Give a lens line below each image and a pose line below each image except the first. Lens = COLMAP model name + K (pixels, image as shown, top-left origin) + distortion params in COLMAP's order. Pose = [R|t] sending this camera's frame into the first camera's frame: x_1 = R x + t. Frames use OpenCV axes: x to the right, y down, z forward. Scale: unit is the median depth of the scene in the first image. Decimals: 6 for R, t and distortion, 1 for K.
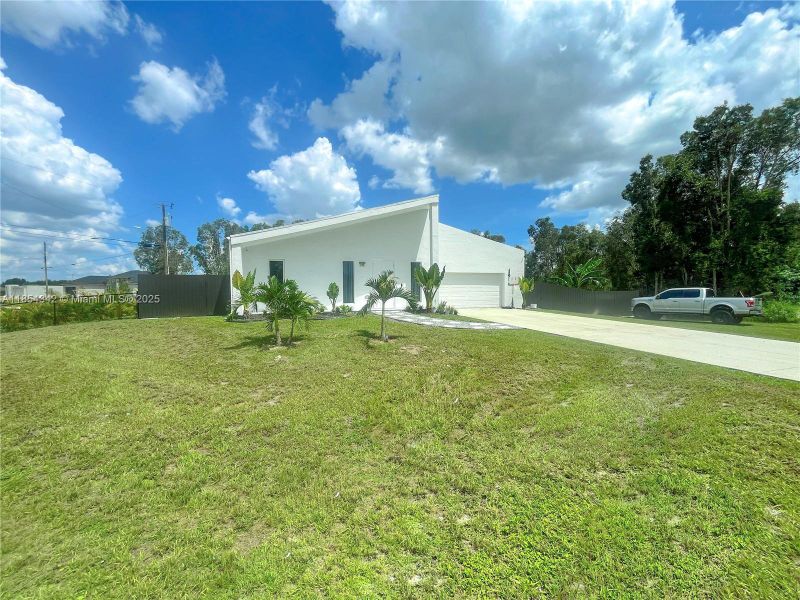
lens RADIAL K [[322.9, 0, 388.4], [0, 322.9, 290.7], [0, 0, 1]] dist [-0.001273, -0.000582]
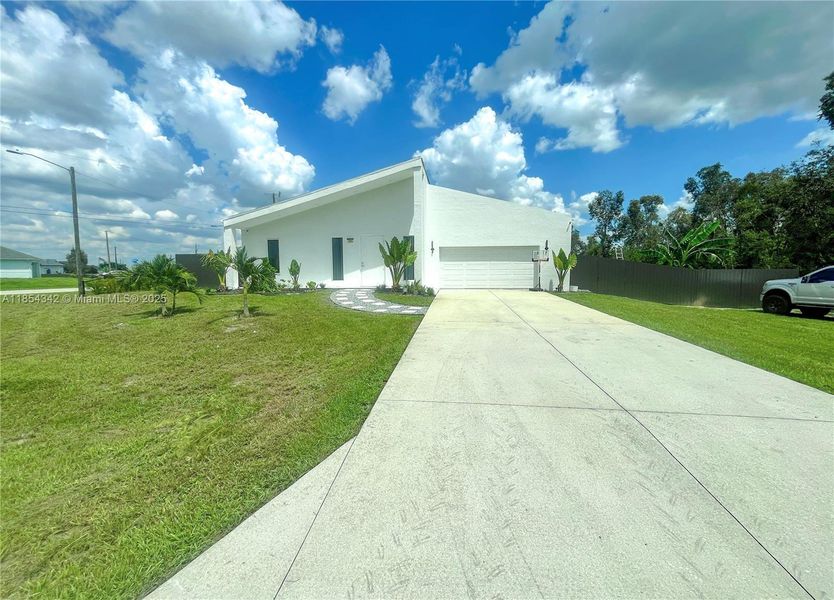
lens RADIAL K [[335.4, 0, 418.2], [0, 335.4, 288.2], [0, 0, 1]] dist [-0.002048, -0.000042]
pose [[0.917180, 0.025154, -0.397679, 0.427076], [-0.001906, 0.998271, 0.058749, 0.001742], [0.398469, -0.053125, 0.915642, 0.133661]]
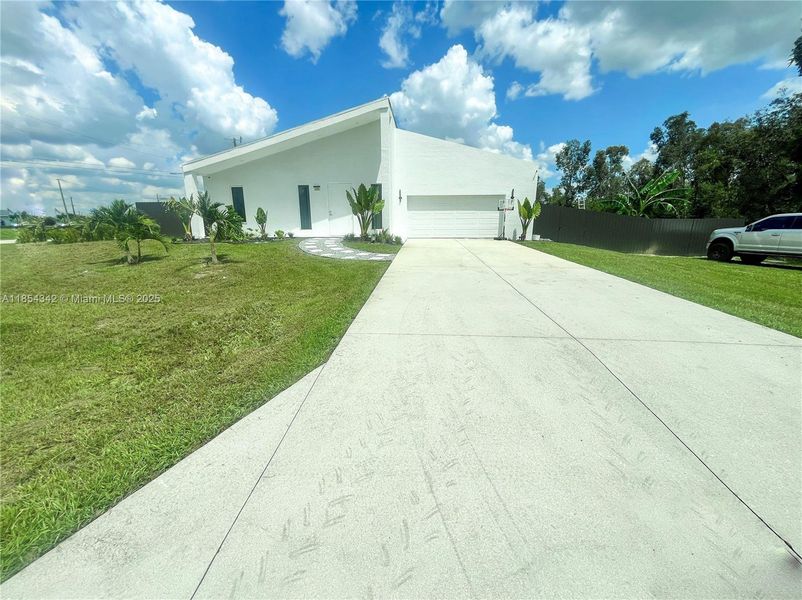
lens RADIAL K [[323.7, 0, 401.7], [0, 323.7, 292.1], [0, 0, 1]] dist [-0.001273, -0.000582]
pose [[0.934142, 0.079807, -0.347865, 0.428418], [-0.003331, 0.976586, 0.215103, 0.009714], [0.356887, -0.199778, 0.912535, 0.135280]]
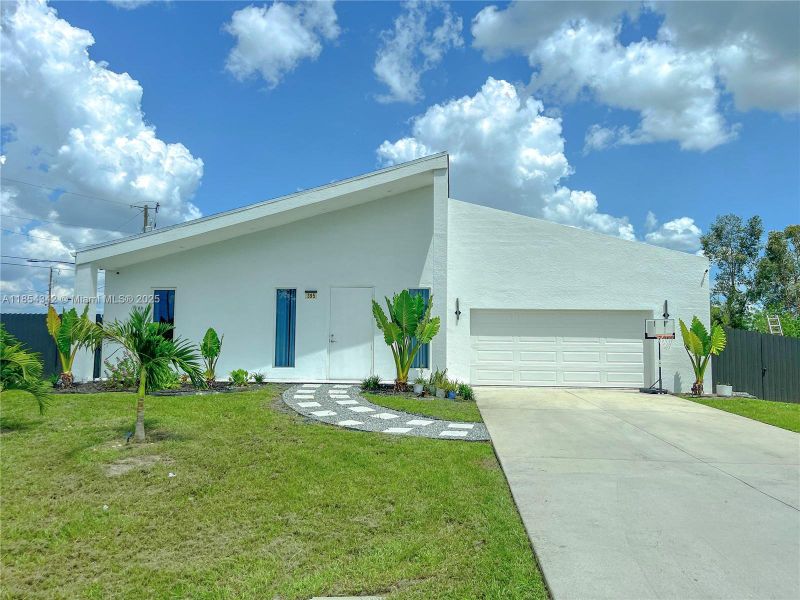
lens RADIAL K [[599.0, 0, 400.6], [0, 599.0, 296.3], [0, 0, 1]] dist [0.032116, -0.014588]
pose [[0.930426, -0.012087, -0.366281, 0.349110], [-0.017555, 0.996839, -0.077489, -0.004115], [0.366059, 0.078528, 0.927272, 0.124764]]
